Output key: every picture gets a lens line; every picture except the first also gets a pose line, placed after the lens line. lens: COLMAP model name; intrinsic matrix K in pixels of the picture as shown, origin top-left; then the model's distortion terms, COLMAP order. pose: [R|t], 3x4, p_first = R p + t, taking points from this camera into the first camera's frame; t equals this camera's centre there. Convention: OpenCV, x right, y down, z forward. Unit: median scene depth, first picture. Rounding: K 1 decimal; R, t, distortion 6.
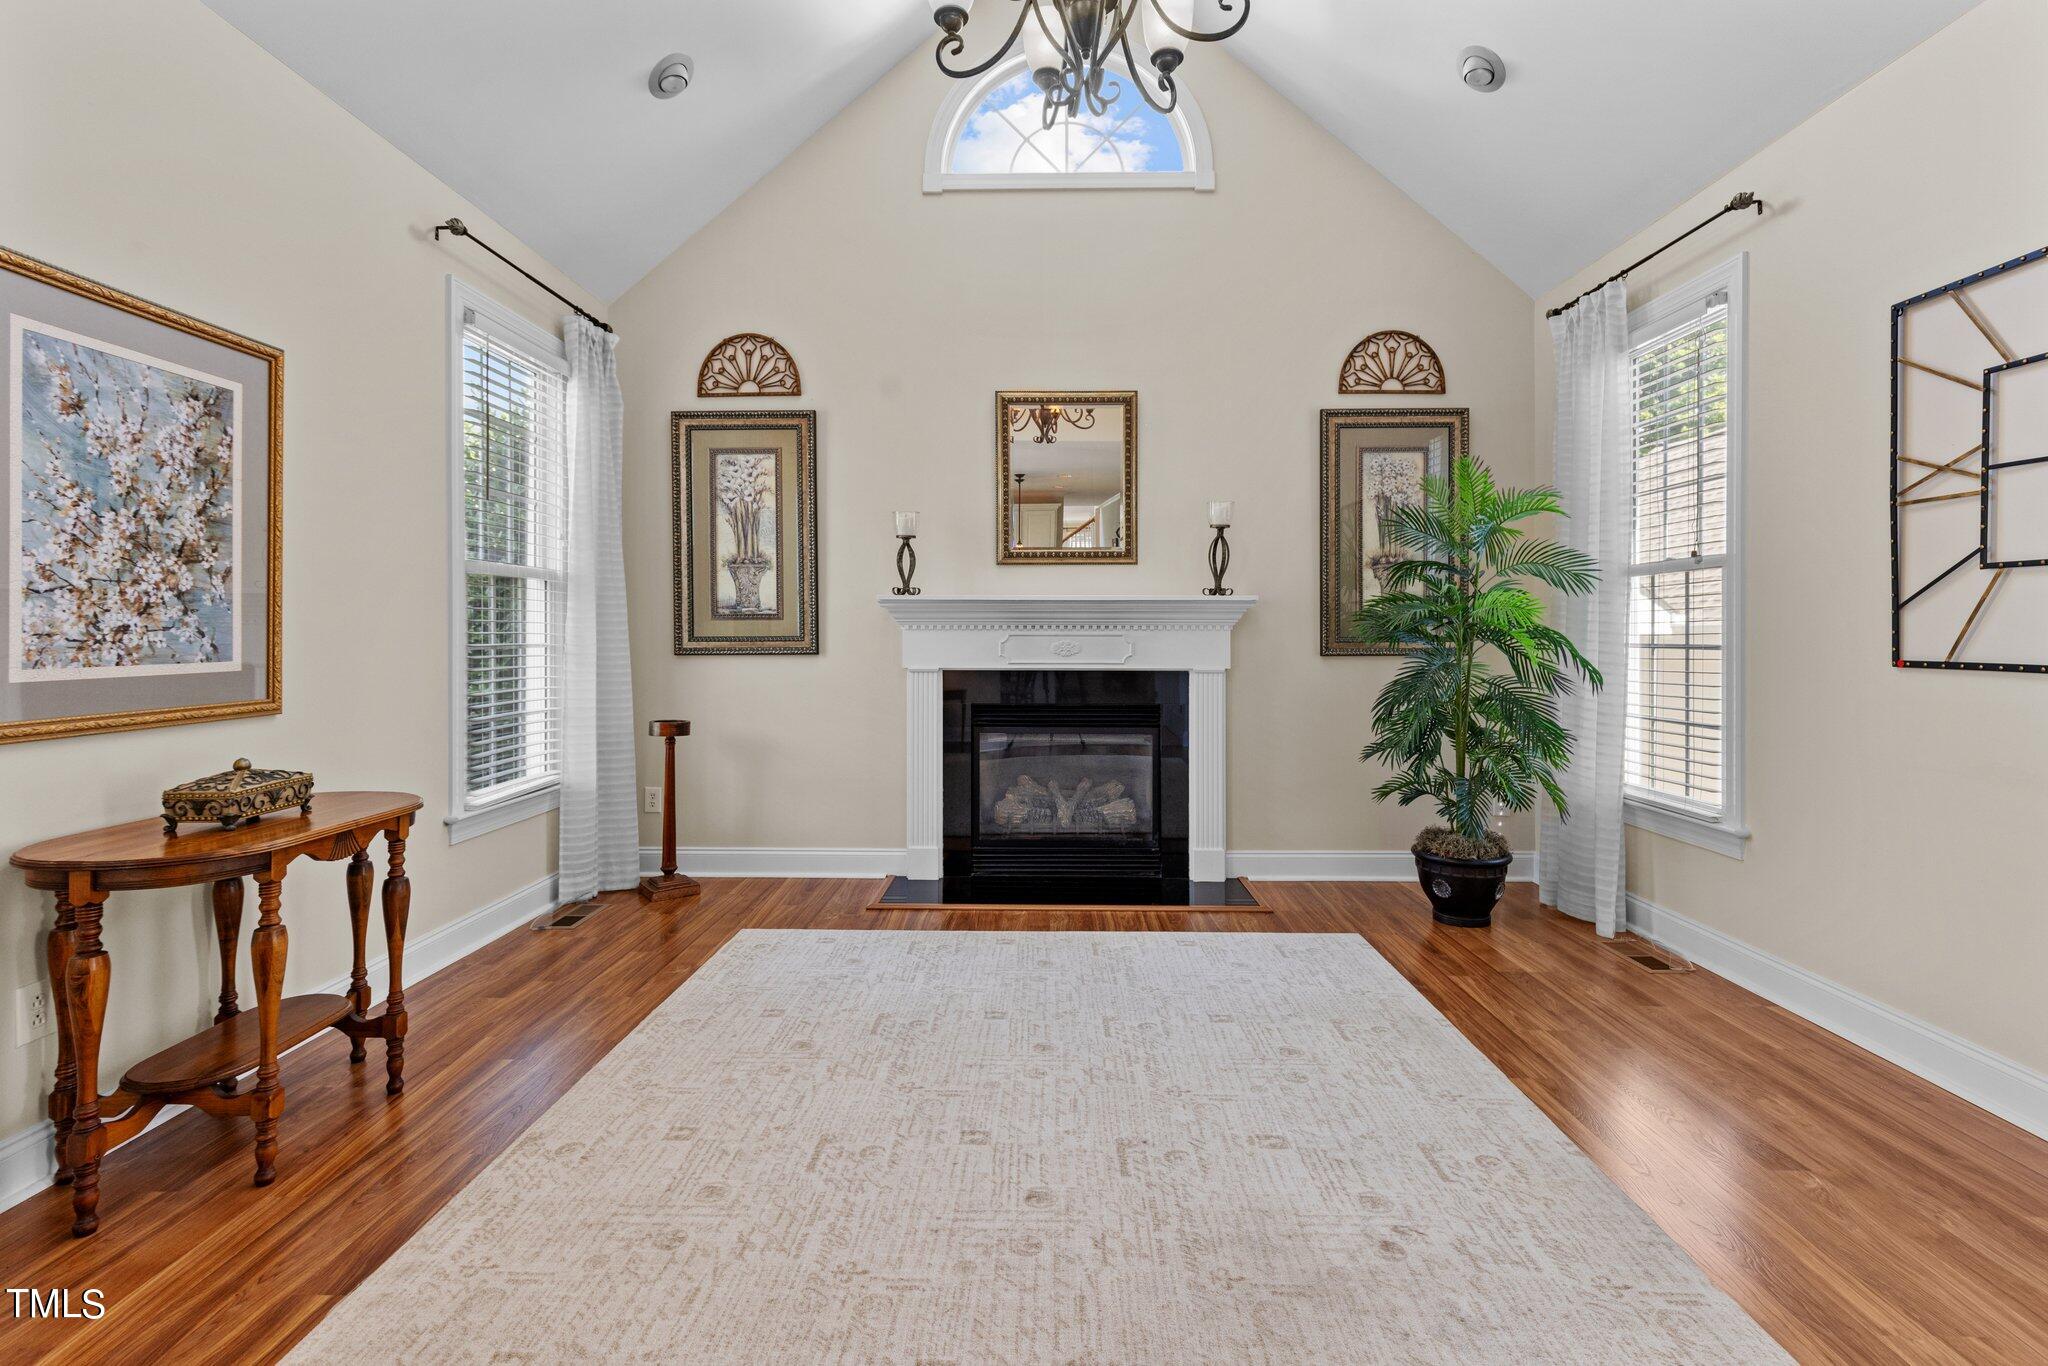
lens RADIAL K [[934.1, 0, 1023.6], [0, 934.1, 633.1], [0, 0, 1]] dist [0.004646, -0.000606]
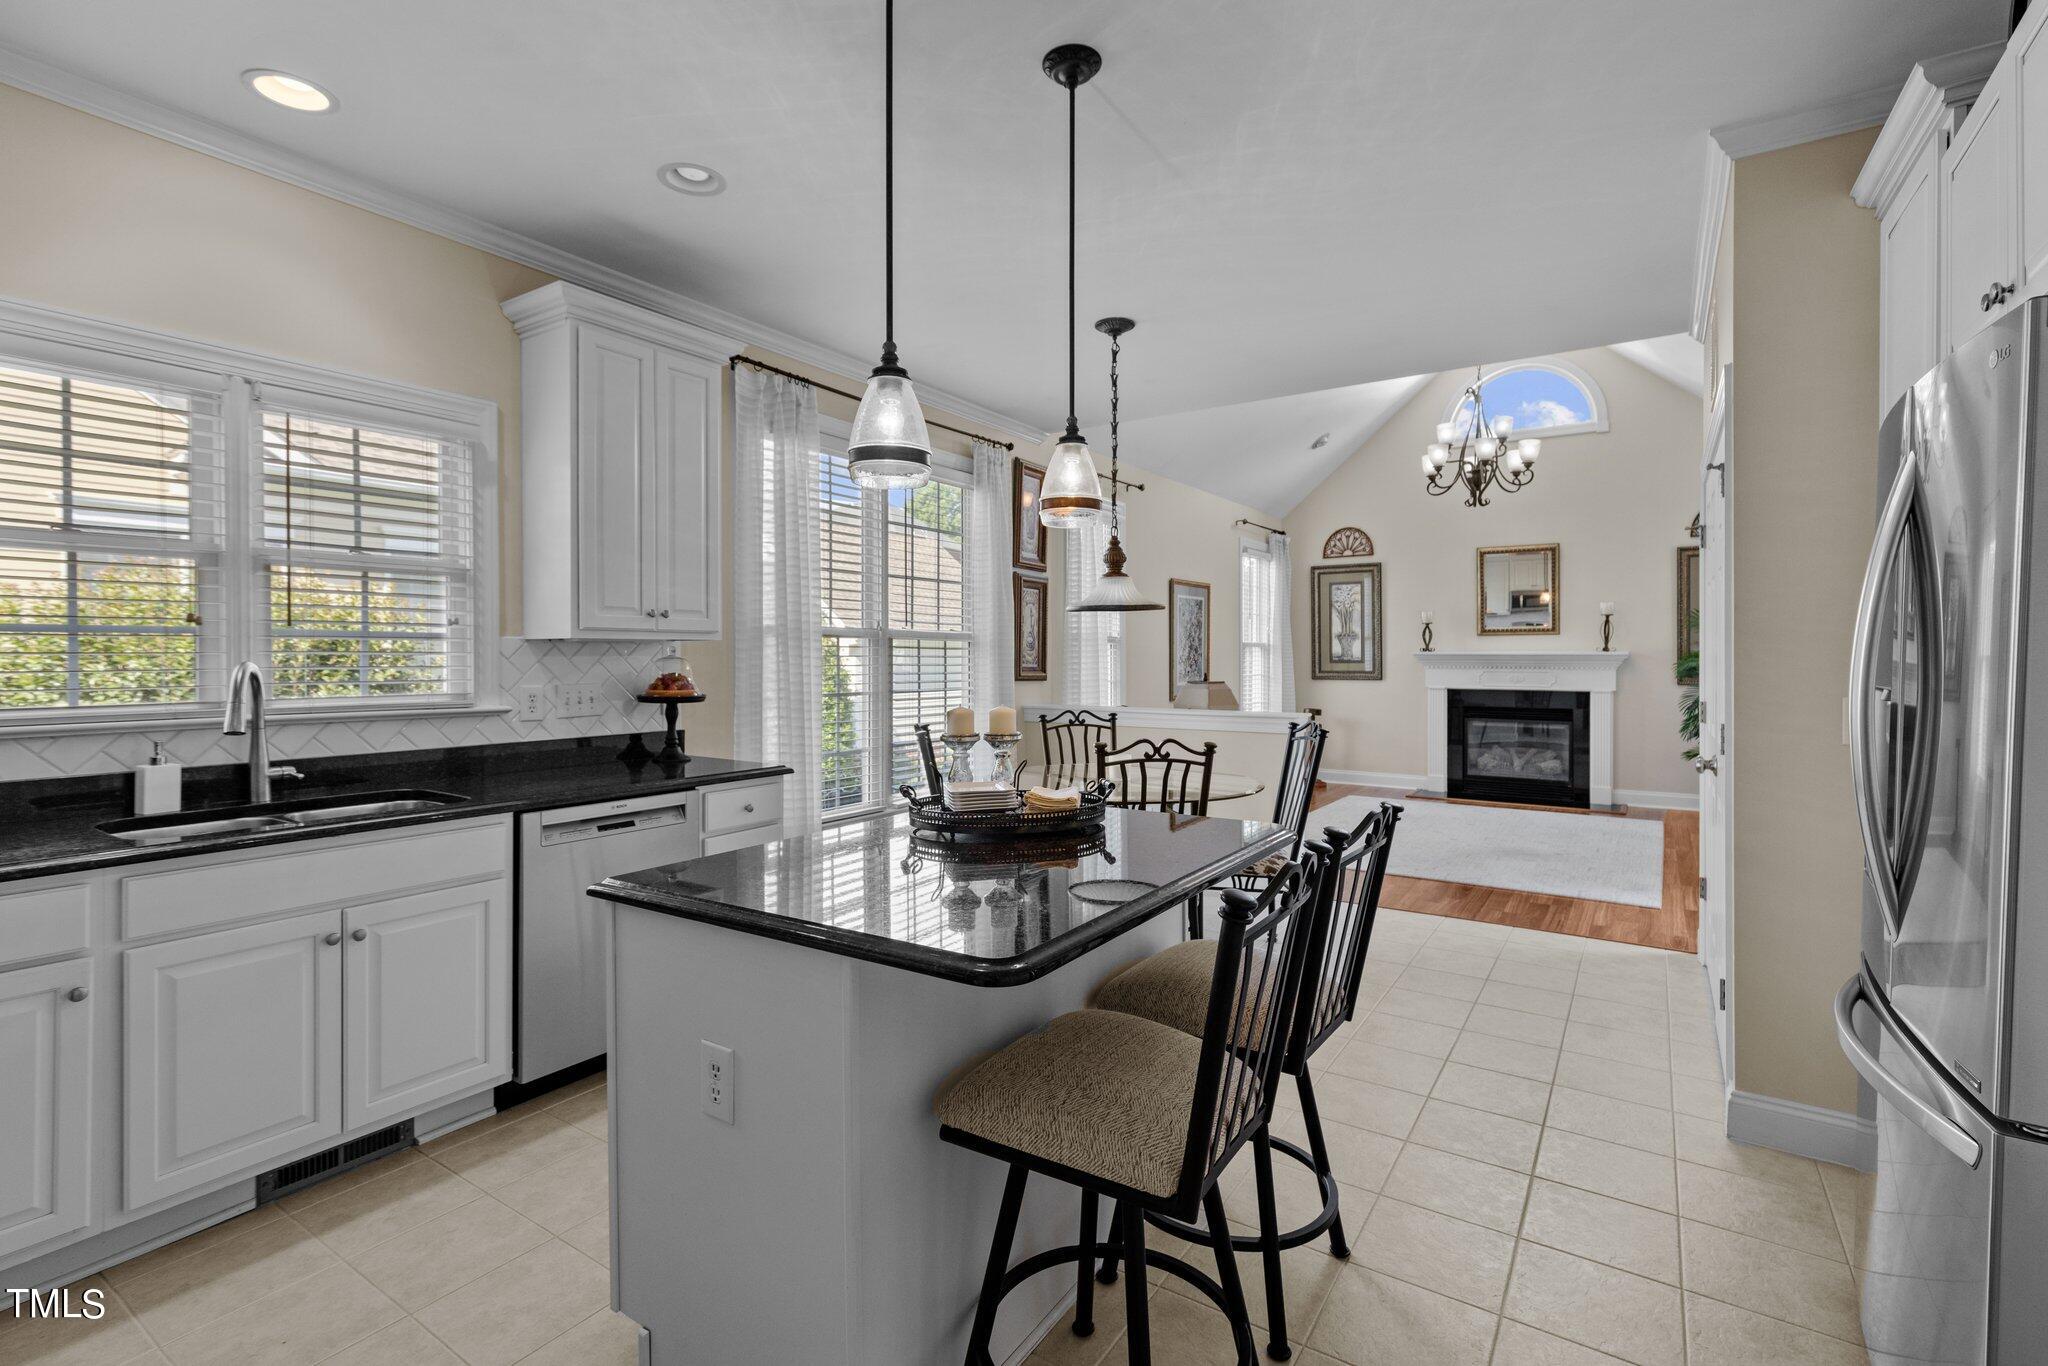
lens RADIAL K [[934.1, 0, 1021.2], [0, 934.1, 663.8], [0, 0, 1]] dist [0.004646, -0.000606]
pose [[0.840375, 0.004399, -0.541988, 0.248148], [0.001107, 0.999951, 0.009834, -0.037260], [0.542005, -0.008864, 0.840329, -1.263205]]
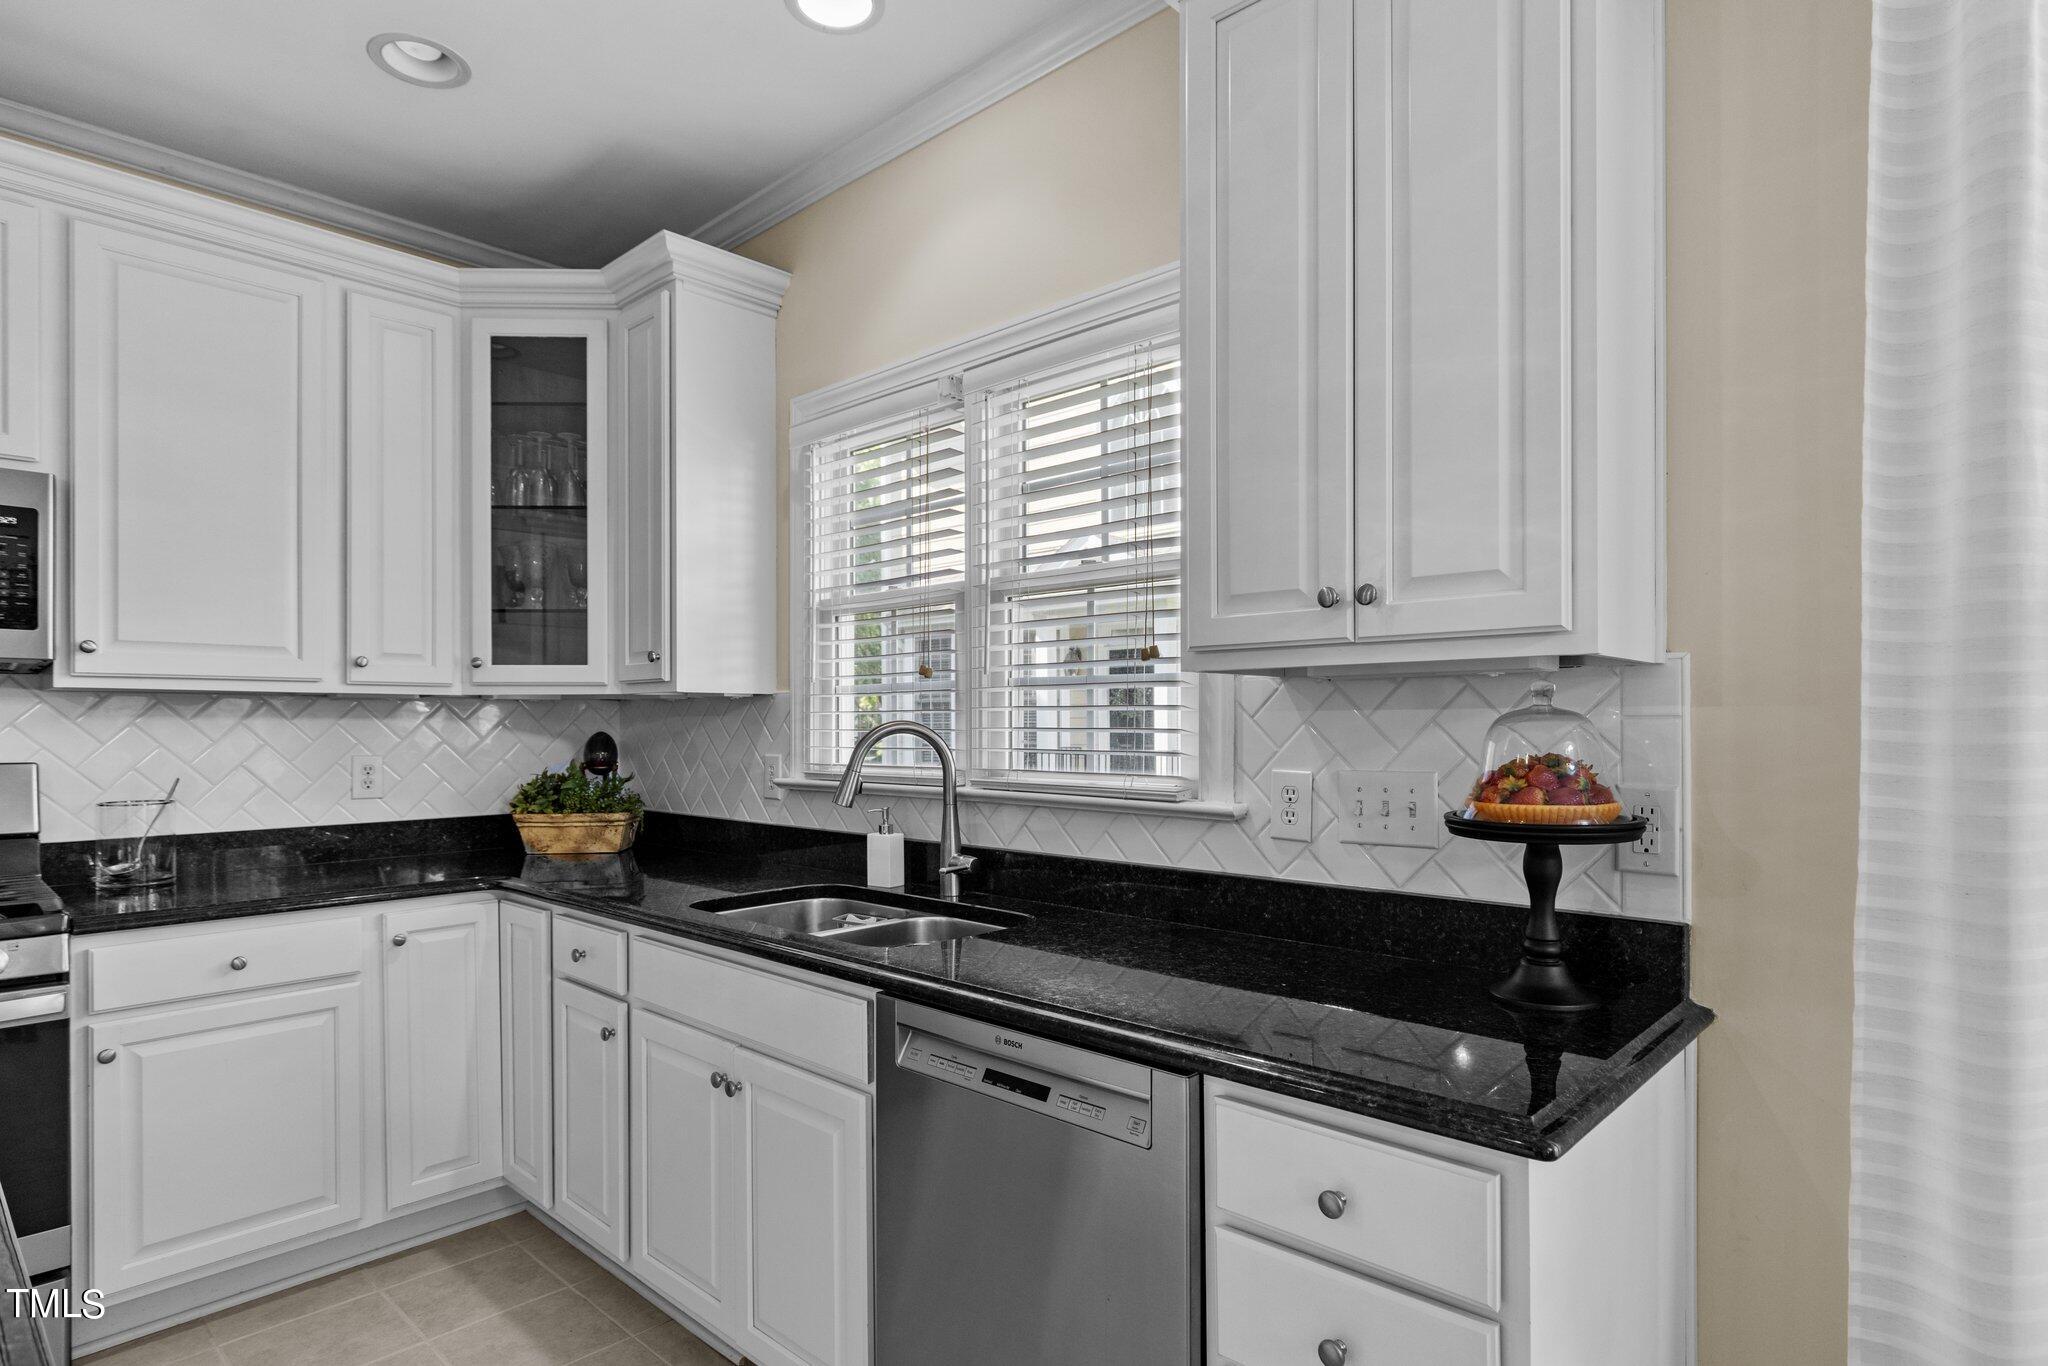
lens RADIAL K [[1071.7, 0, 1034.3], [0, 1071.7, 725.5], [0, 0, 1]] dist [0.000152, 0.000932]
pose [[-0.664392, 0.001560, -0.747383, -0.110005], [0.002568, 0.999997, -0.000196, -0.030506], [0.747380, -0.002050, -0.664393, -0.612011]]
